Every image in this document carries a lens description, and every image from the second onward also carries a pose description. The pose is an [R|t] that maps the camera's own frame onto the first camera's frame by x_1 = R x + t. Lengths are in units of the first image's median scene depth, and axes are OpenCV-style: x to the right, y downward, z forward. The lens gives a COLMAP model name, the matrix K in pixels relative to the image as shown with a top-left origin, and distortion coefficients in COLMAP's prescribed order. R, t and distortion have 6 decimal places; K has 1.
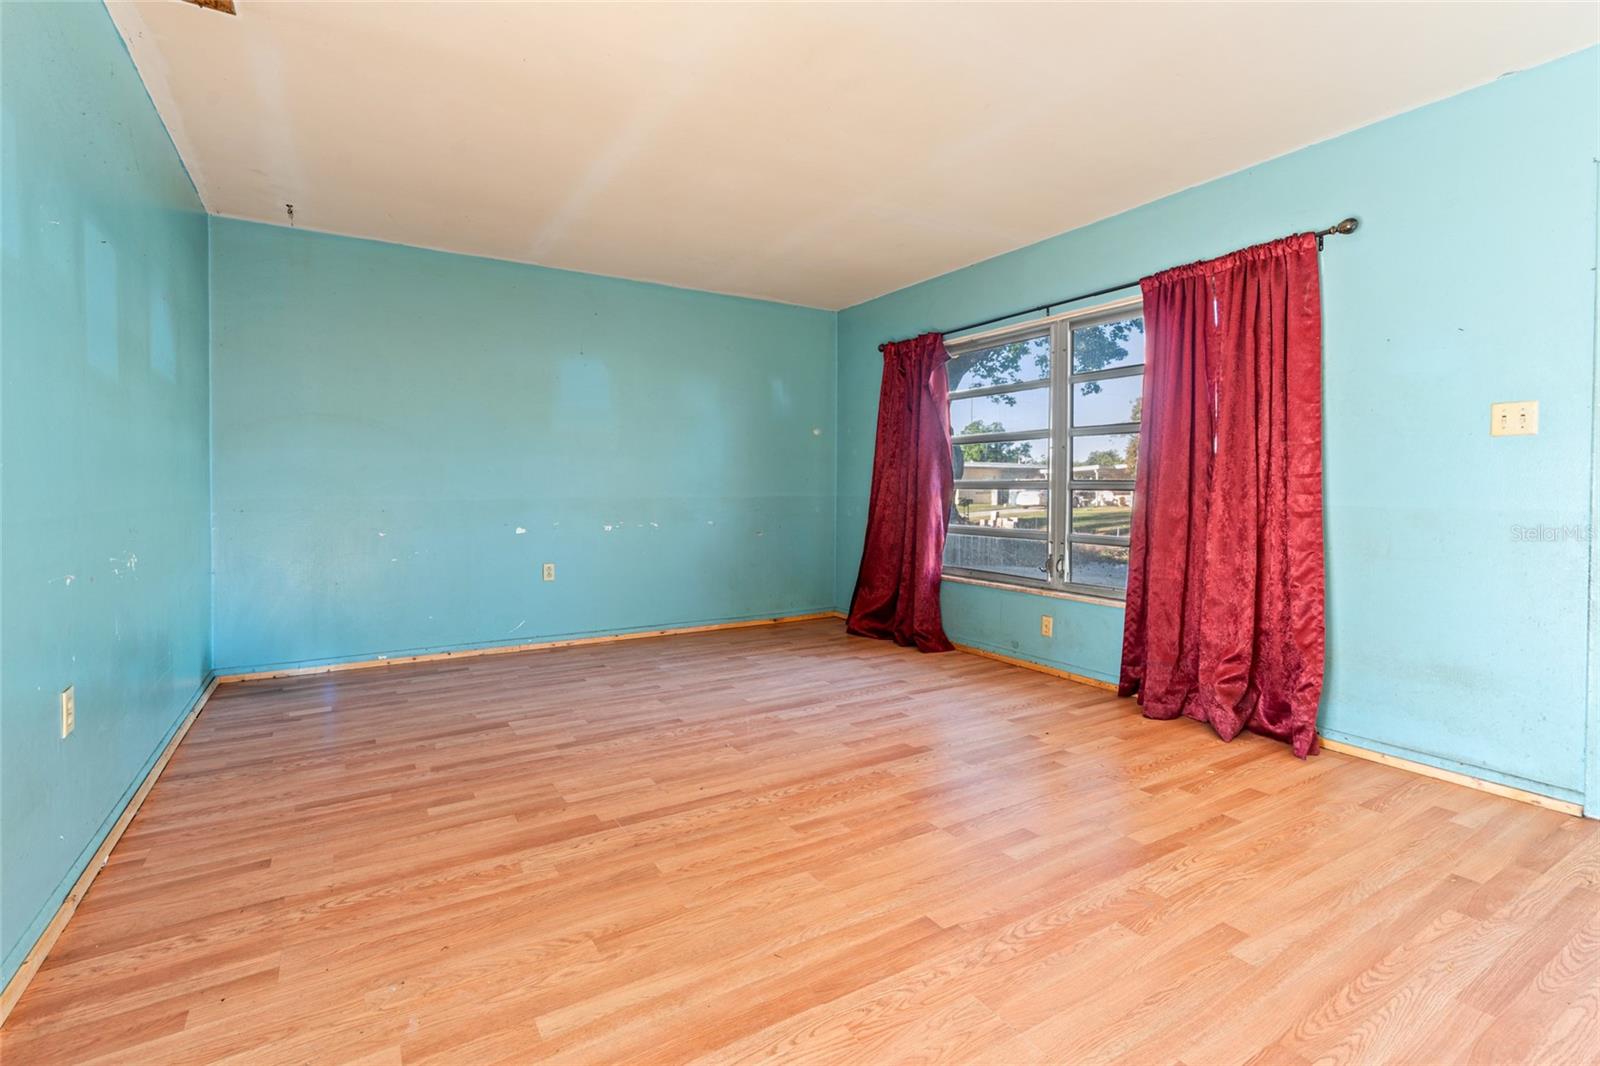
lens RADIAL K [[748.1, 0, 798.7], [0, 748.1, 528.6], [0, 0, 1]] dist [0.001886, 0.001047]
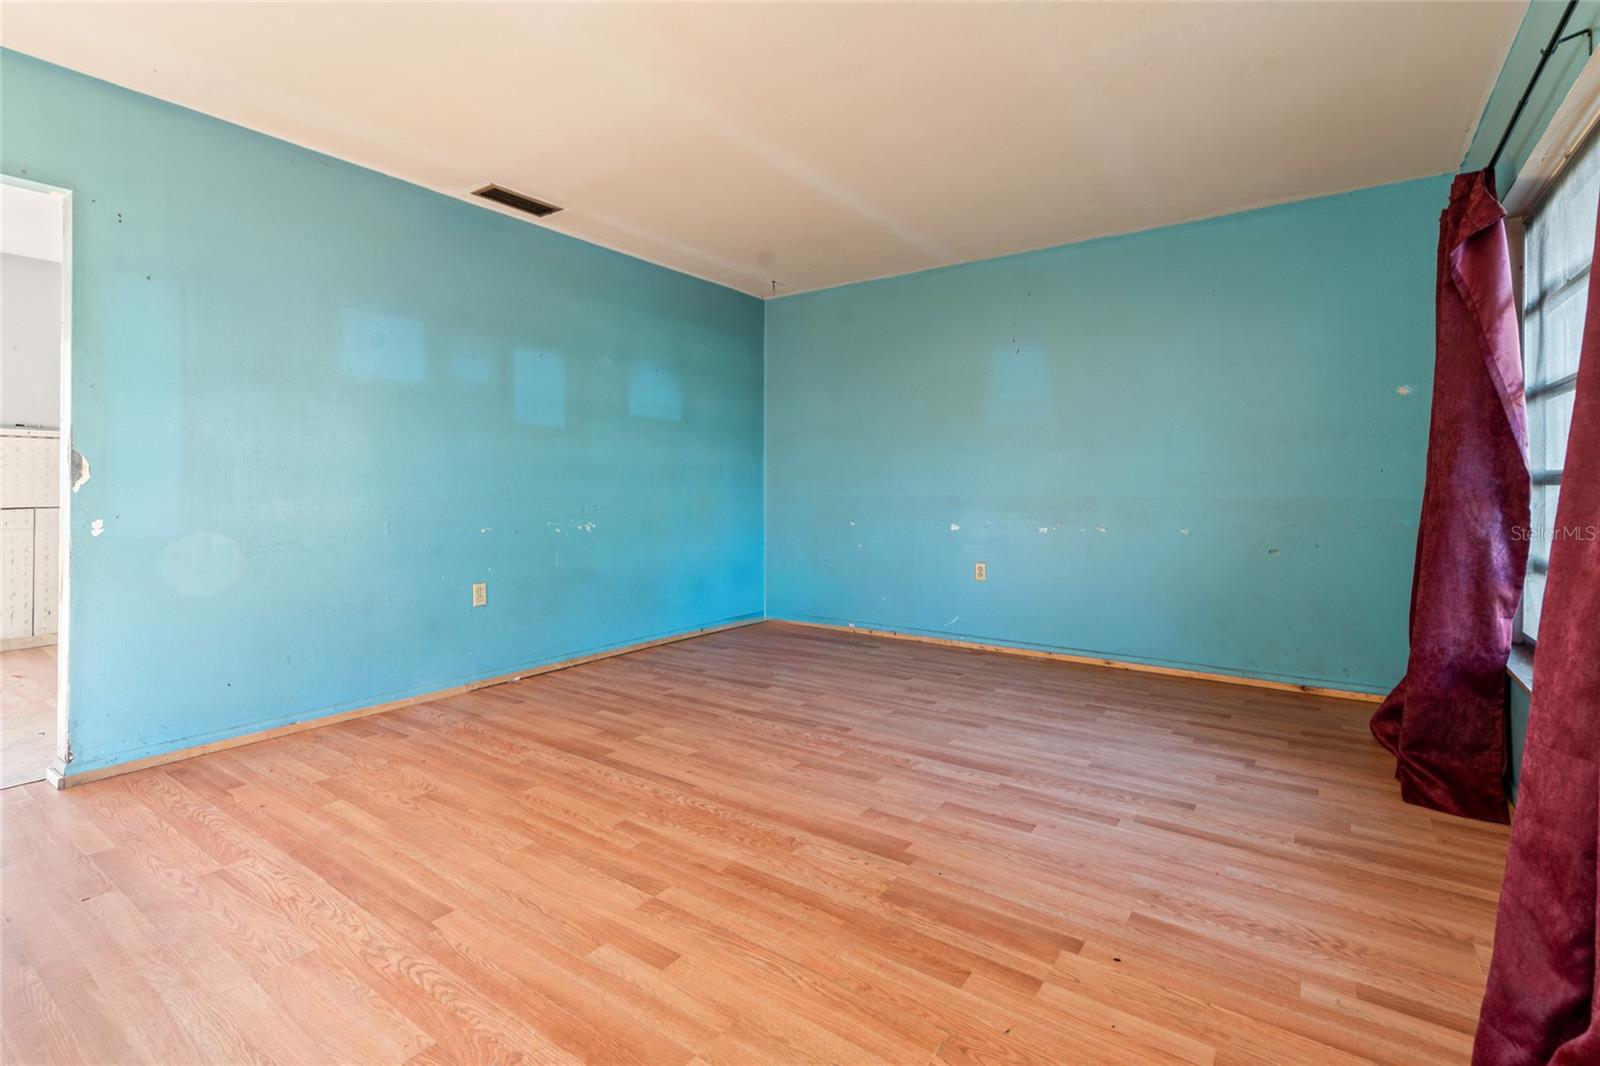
lens RADIAL K [[748.1, 0, 761.6], [0, 748.1, 488.8], [0, 0, 1]] dist [0.001886, 0.001047]
pose [[0.363268, 0.000690, -0.931685, 0.869905], [-0.049973, 0.998575, -0.018745, -0.031419], [0.930344, 0.053368, 0.362784, 0.688517]]
